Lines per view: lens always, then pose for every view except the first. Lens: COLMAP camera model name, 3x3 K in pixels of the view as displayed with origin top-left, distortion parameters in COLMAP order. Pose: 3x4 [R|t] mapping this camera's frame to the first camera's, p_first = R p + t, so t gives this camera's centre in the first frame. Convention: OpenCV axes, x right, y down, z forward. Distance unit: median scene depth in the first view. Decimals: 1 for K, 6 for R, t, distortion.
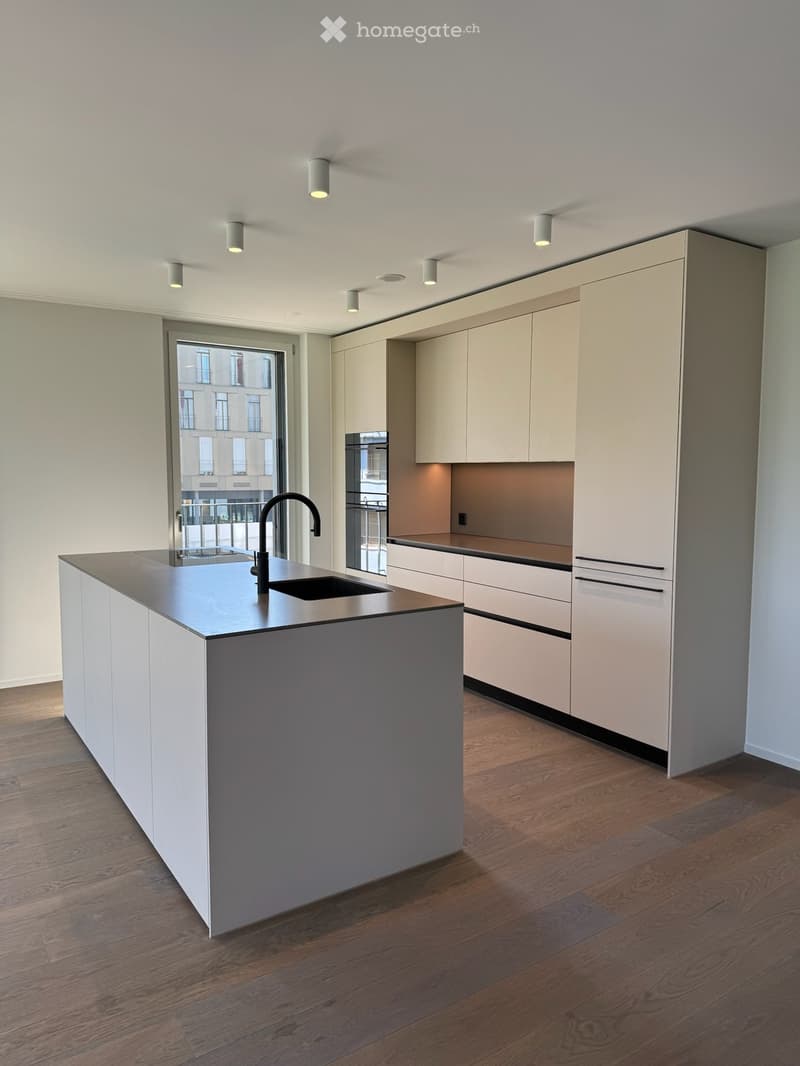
lens RADIAL K [[757.8, 0, 405.9], [0, 757.8, 532.4], [0, 0, 1]] dist [0.027700, -0.005449]
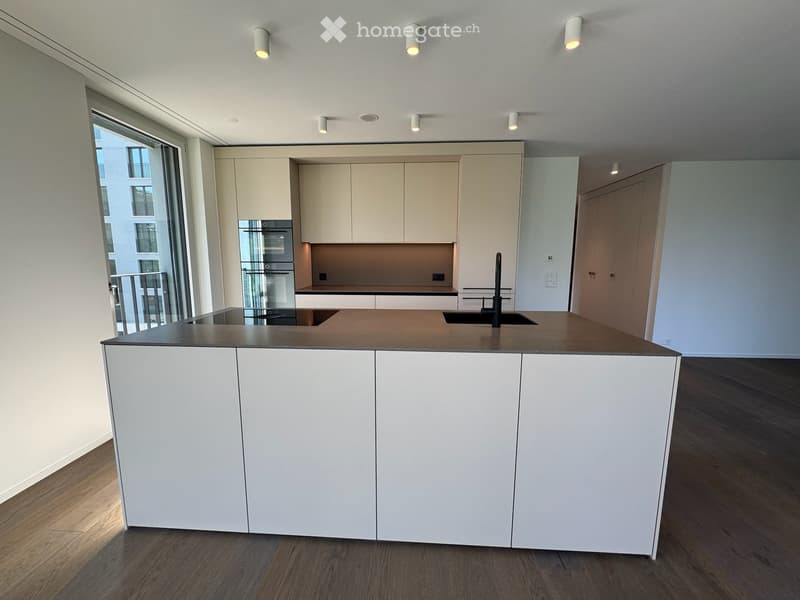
lens RADIAL K [[317.8, 0, 410.8], [0, 317.8, 298.6], [0, 0, 1]] dist [0.008446, -0.000188]
pose [[0.598569, -0.105515, 0.794092, -0.522528], [0.065939, 0.994413, 0.082430, -0.019429], [-0.798353, 0.003022, 0.602182, 0.548953]]
